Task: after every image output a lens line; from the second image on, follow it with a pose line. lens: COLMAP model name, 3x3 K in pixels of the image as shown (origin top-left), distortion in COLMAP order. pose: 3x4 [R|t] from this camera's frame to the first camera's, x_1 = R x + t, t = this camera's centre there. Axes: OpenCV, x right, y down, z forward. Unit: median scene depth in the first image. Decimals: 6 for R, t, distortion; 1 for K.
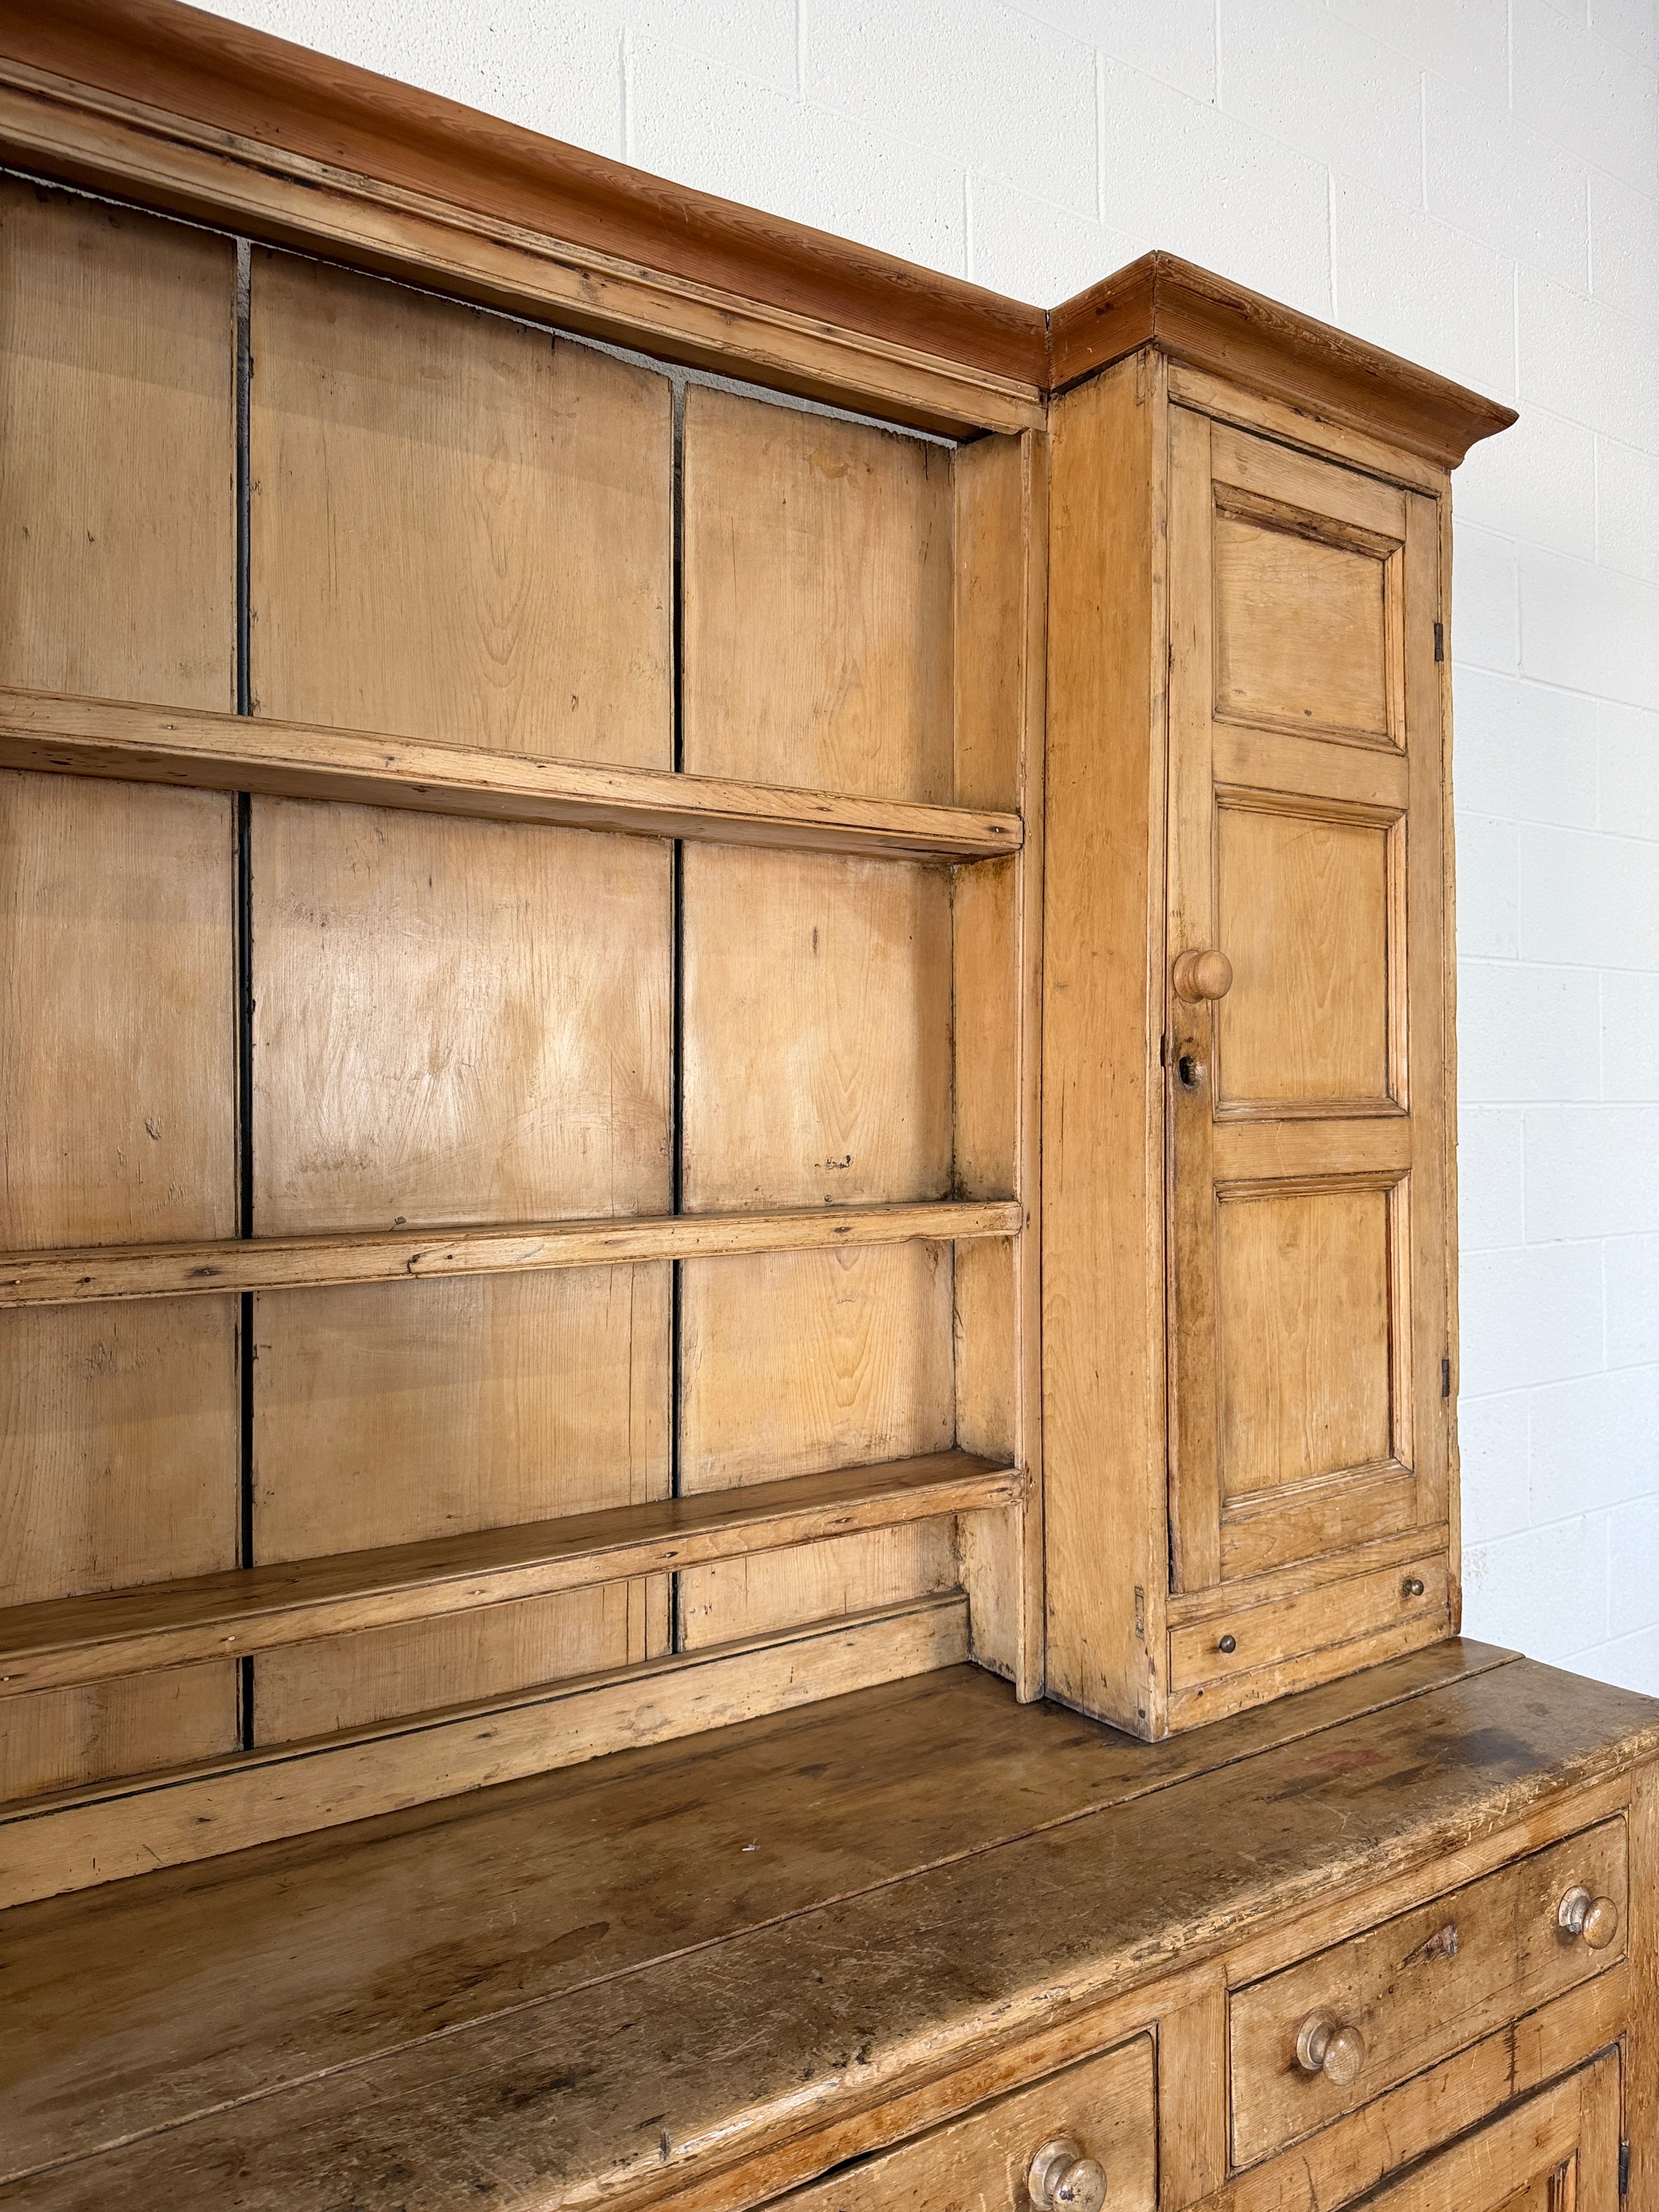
lens RADIAL K [[1561.0, 0, 815.5], [0, 1561.0, 1102.5], [0, 0, 1]] dist [0.057893, -0.083158]
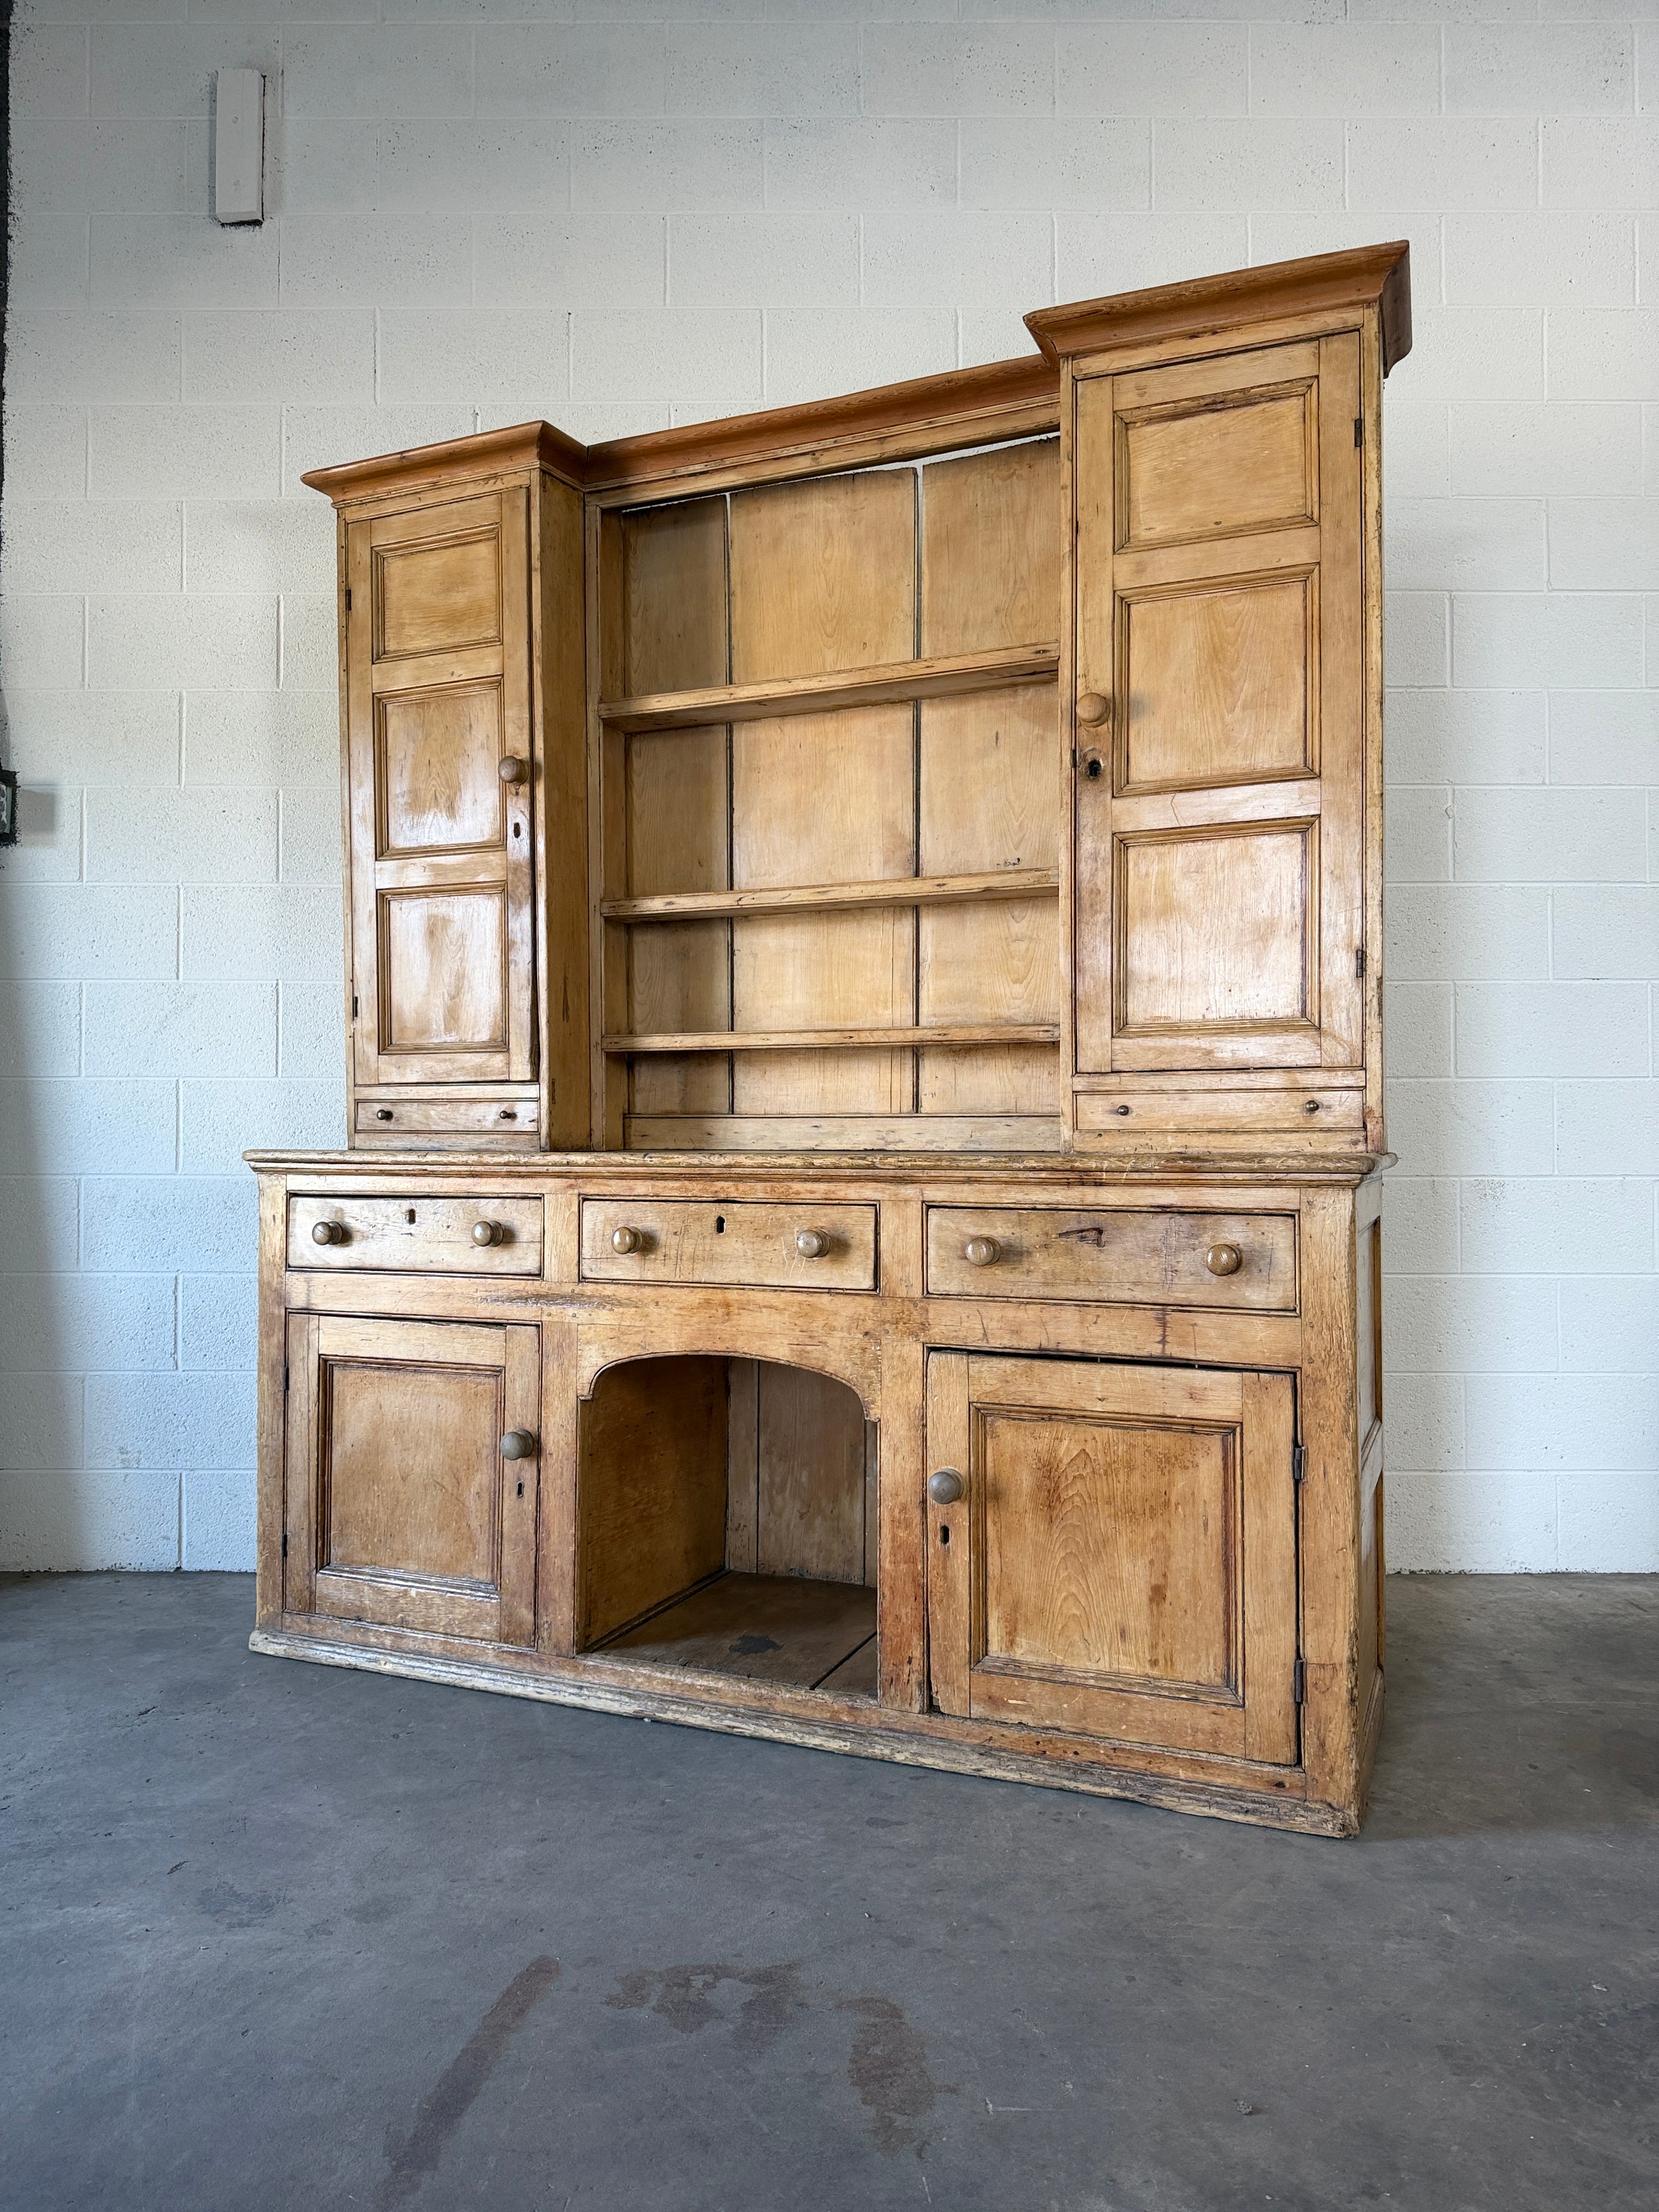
lens RADIAL K [[1561.0, 0, 824.1], [0, 1561.0, 1110.3], [0, 0, 1]] dist [0.057893, -0.083158]
pose [[0.543651, -0.007474, -0.839278, 1.517194], [-0.006452, 0.999894, -0.013084, 0.379783], [0.839287, 0.012528, 0.543544, -0.164429]]
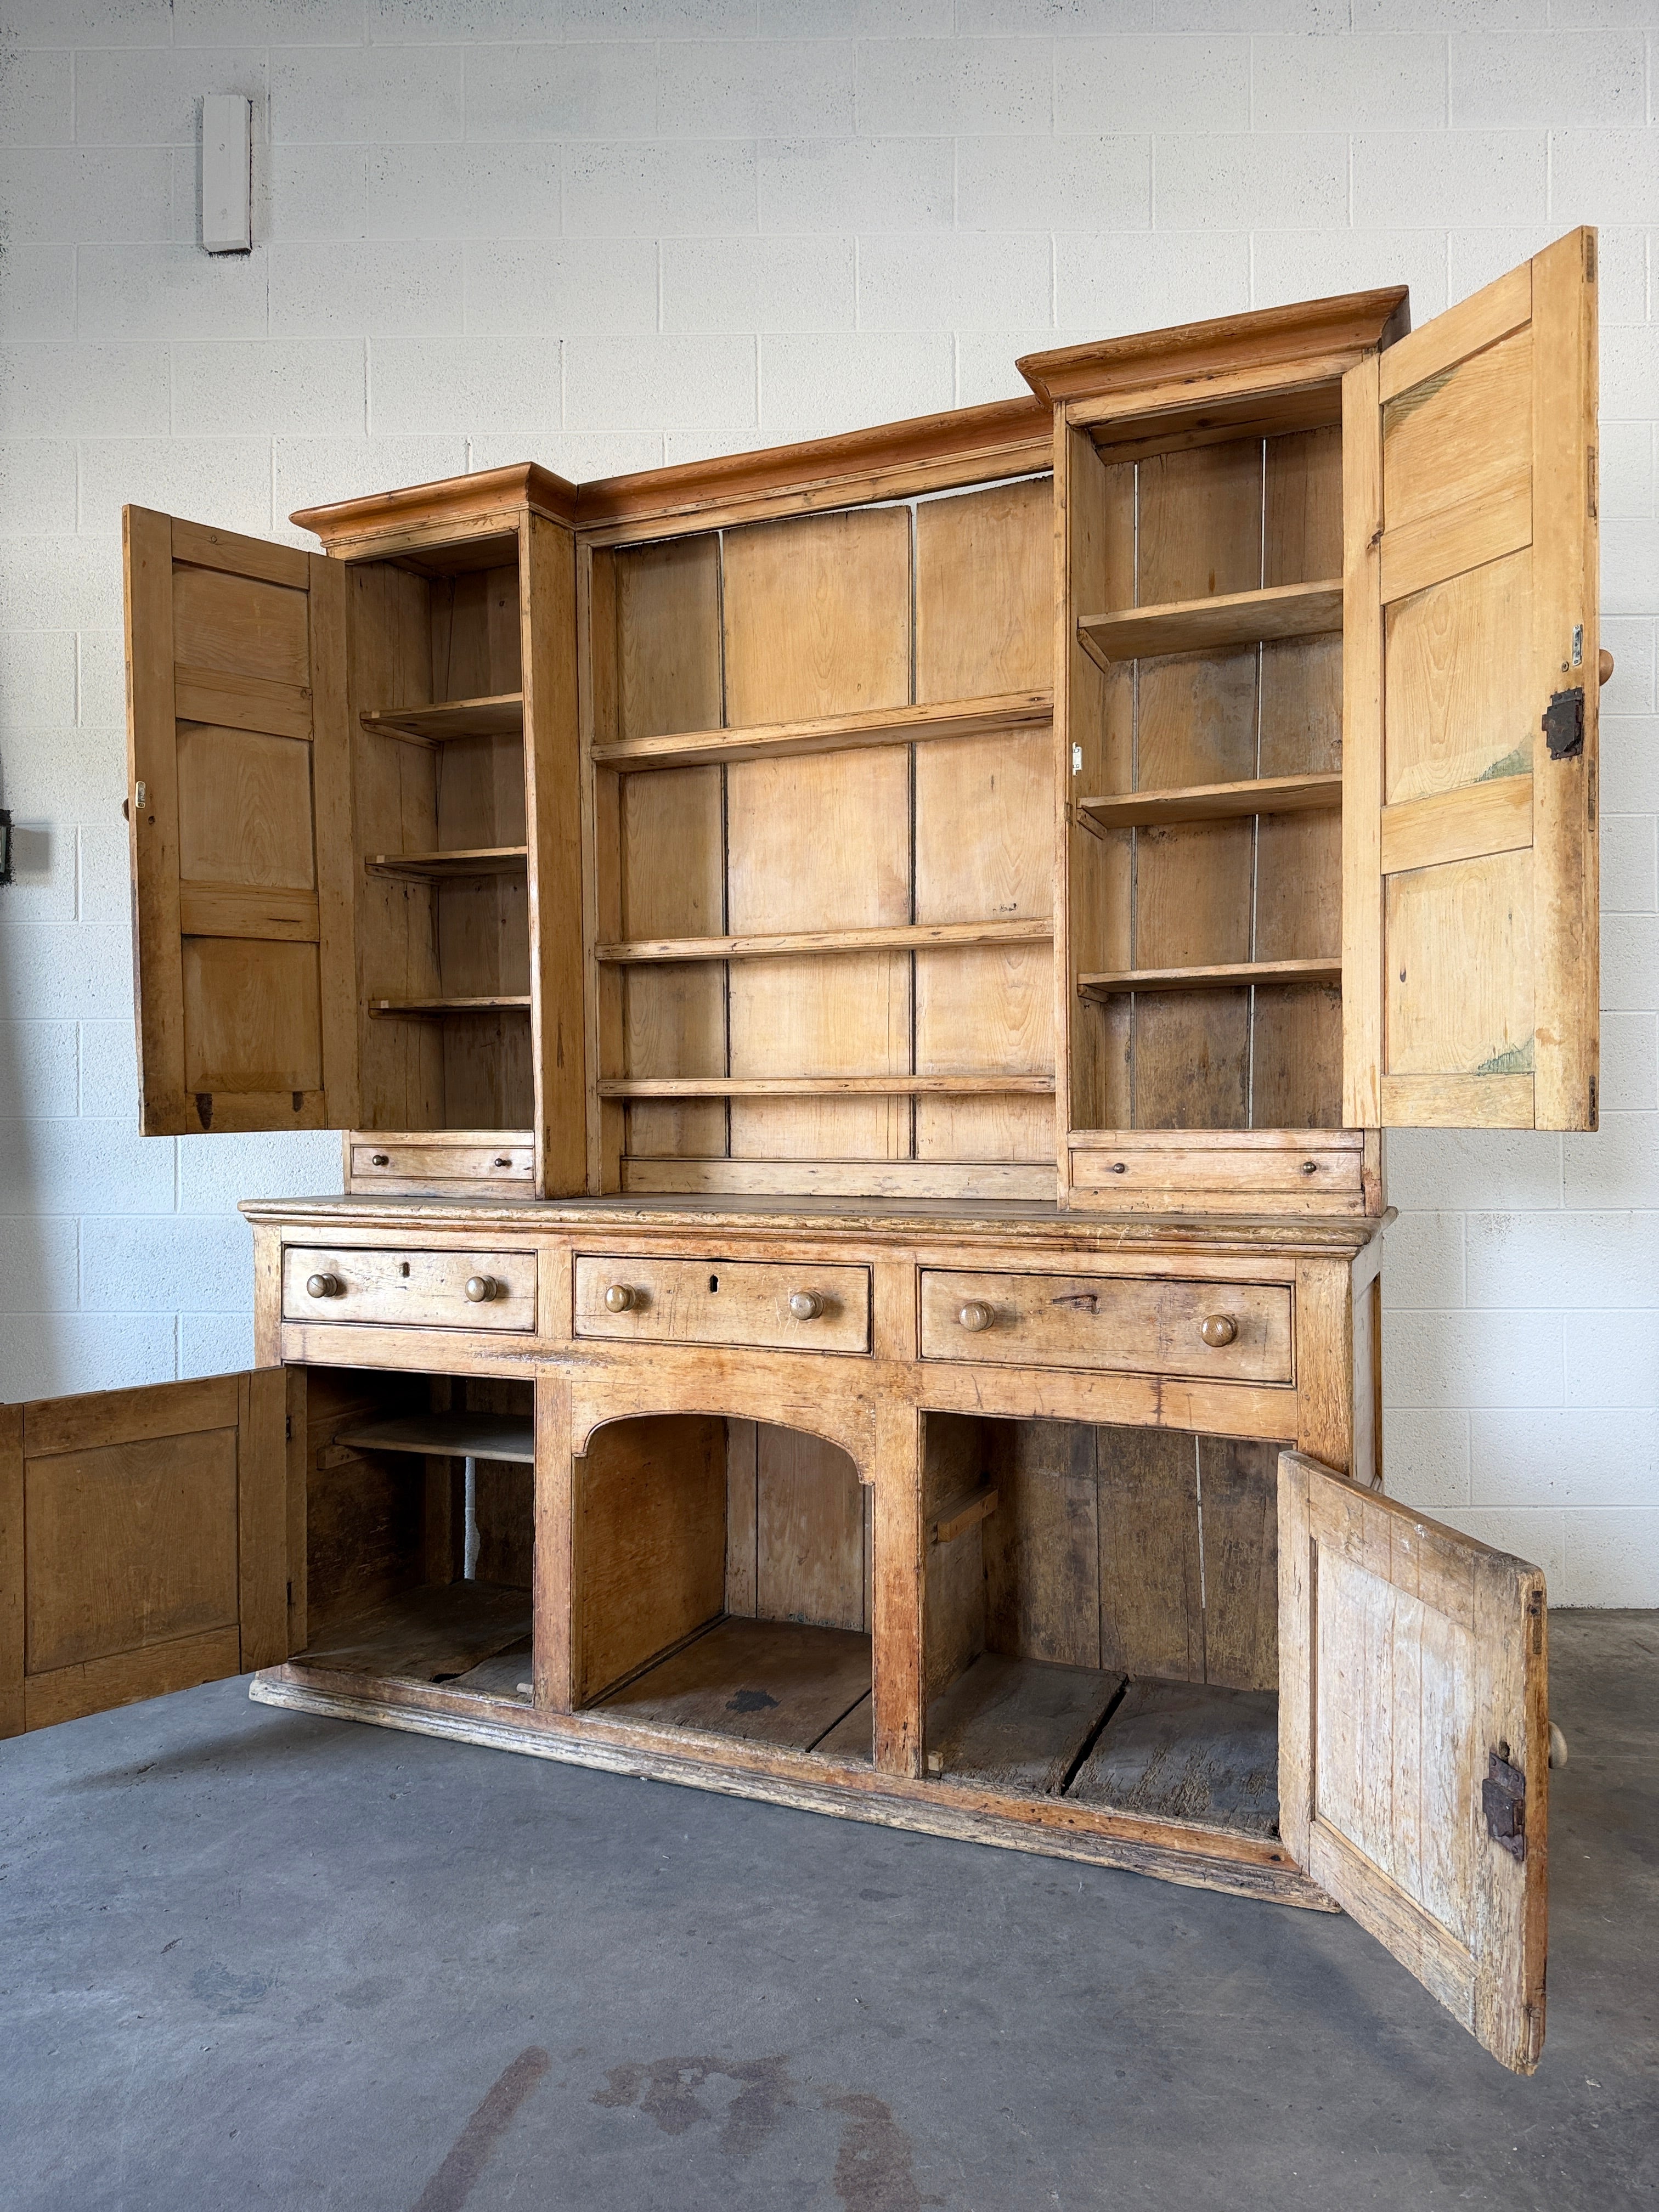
lens RADIAL K [[1561.0, 0, 822.4], [0, 1561.0, 1111.6], [0, 0, 1]] dist [0.057893, -0.083158]
pose [[0.534732, 0.002591, -0.845018, 1.518083], [-0.001275, 0.999997, 0.002259, 0.291638], [0.845021, -0.000130, 0.534733, -0.137105]]
